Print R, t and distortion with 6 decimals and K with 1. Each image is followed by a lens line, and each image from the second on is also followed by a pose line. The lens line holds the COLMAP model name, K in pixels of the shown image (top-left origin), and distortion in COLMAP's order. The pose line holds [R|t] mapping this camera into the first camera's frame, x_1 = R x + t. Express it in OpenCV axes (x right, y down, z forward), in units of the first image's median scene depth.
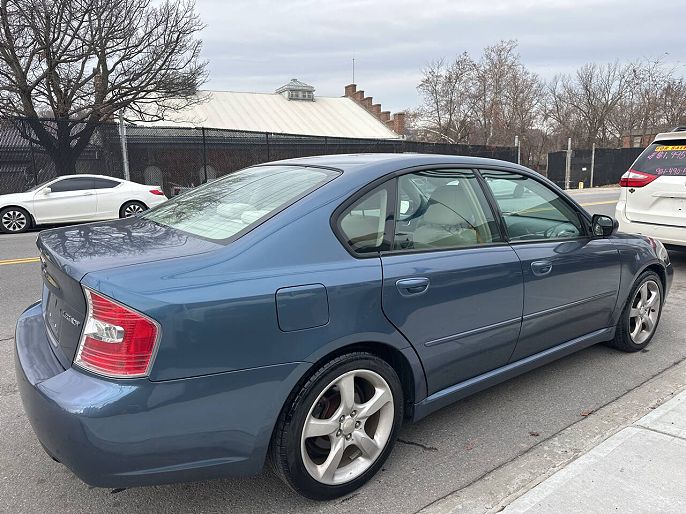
lens RADIAL K [[490.6, 0, 343.0], [0, 490.6, 257.0], [0, 0, 1]] dist [-0.004146, -0.071443]
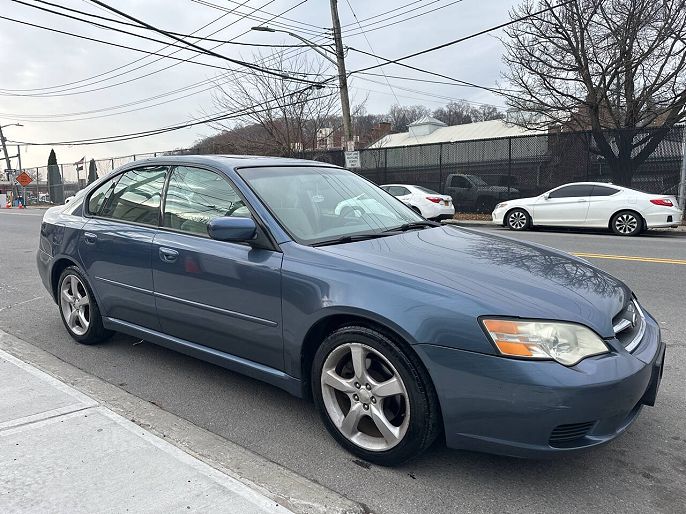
lens RADIAL K [[473.9, 0, 341.1], [0, 473.9, 260.3], [0, 0, 1]] dist [0.055292, -0.048978]
pose [[0.291985, 0.152367, -0.944208, 0.334825], [-0.154509, 0.981776, 0.110650, -0.039602], [0.943860, 0.113581, 0.310206, 0.211483]]
